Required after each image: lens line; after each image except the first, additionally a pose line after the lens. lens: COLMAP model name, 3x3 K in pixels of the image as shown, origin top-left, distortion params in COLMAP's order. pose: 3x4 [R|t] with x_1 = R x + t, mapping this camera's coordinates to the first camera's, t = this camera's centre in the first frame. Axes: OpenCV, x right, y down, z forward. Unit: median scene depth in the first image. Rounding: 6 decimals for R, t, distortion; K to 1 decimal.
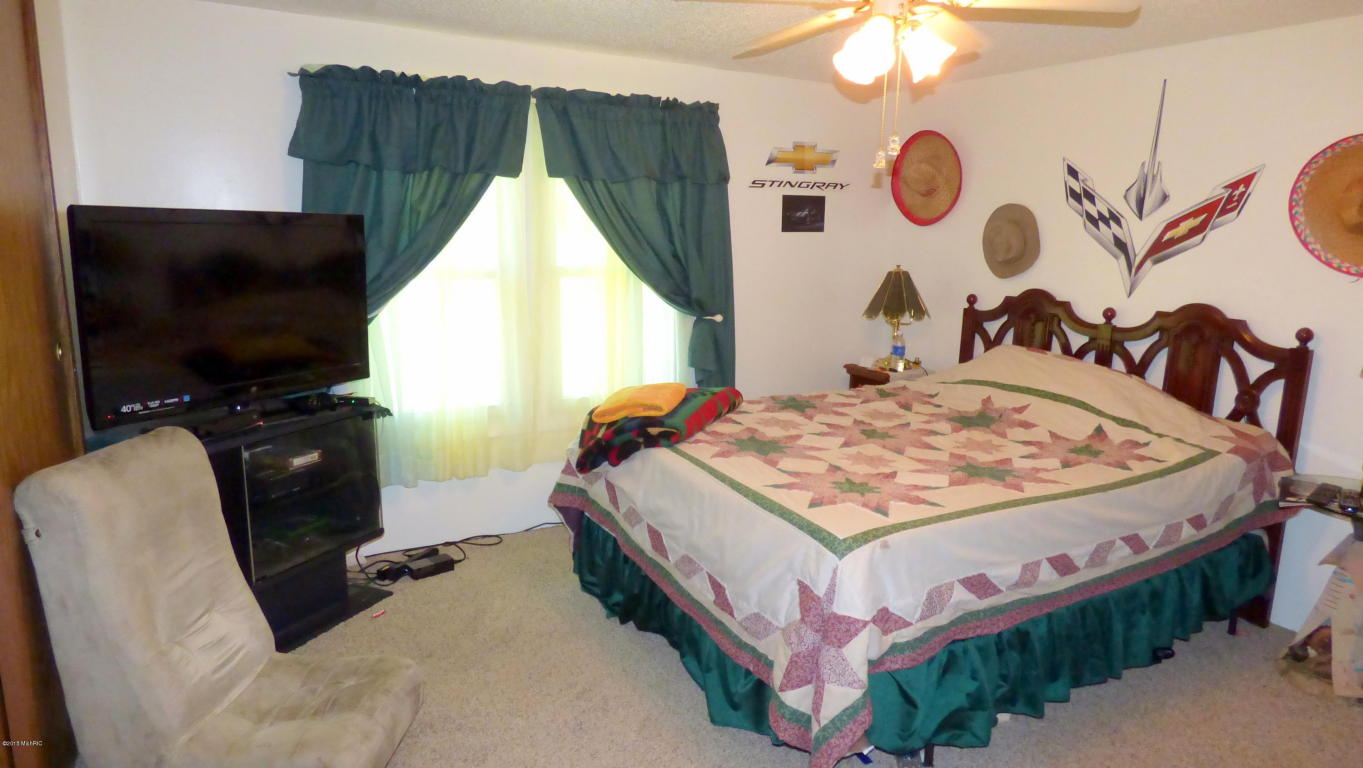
lens RADIAL K [[814.6, 0, 684.8], [0, 814.6, 376.0], [0, 0, 1]] dist [-0.005759, -0.005077]
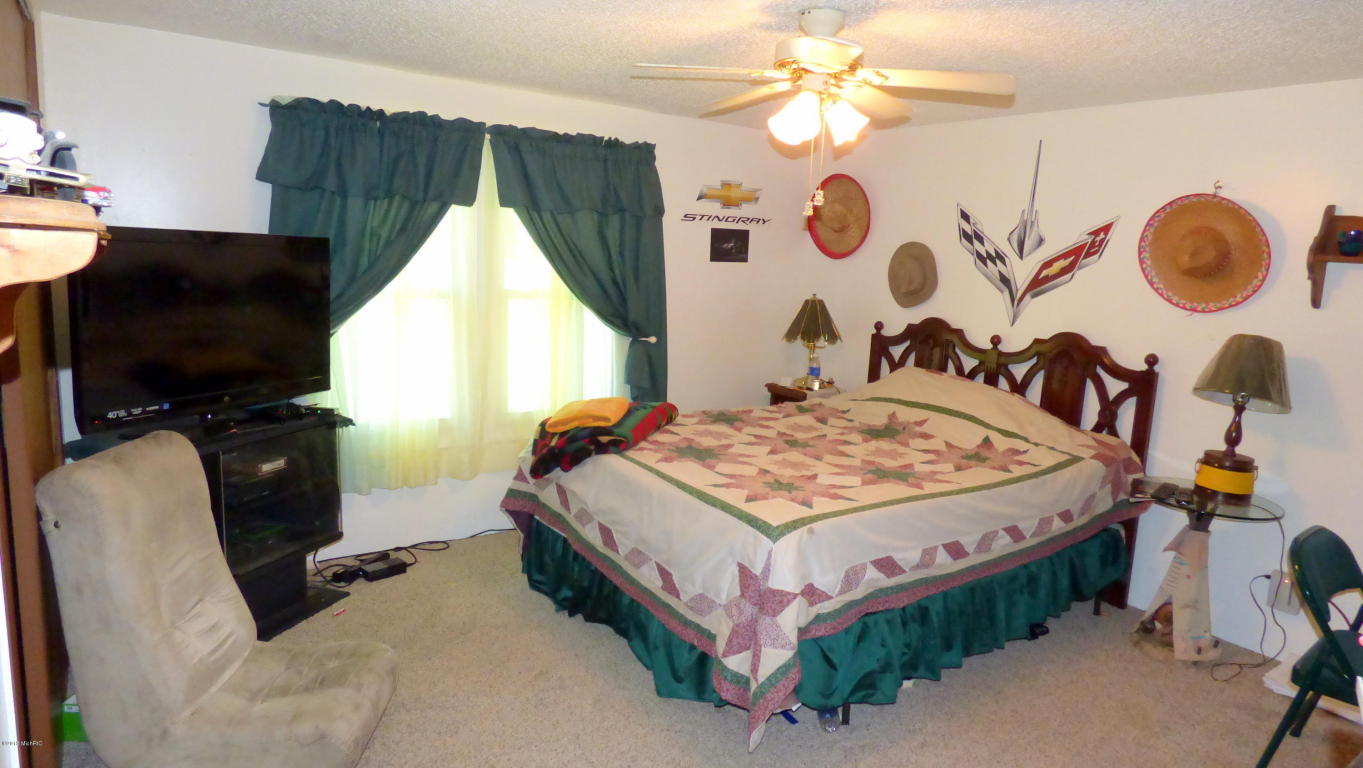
lens RADIAL K [[820.0, 0, 685.1], [0, 820.0, 375.2], [0, 0, 1]] dist [-0.001556, 0.002944]
pose [[0.993917, 0.009702, 0.109700, -0.047503], [-0.006402, 0.999518, -0.030387, 0.012681], [-0.109942, 0.029500, 0.993500, -0.118819]]
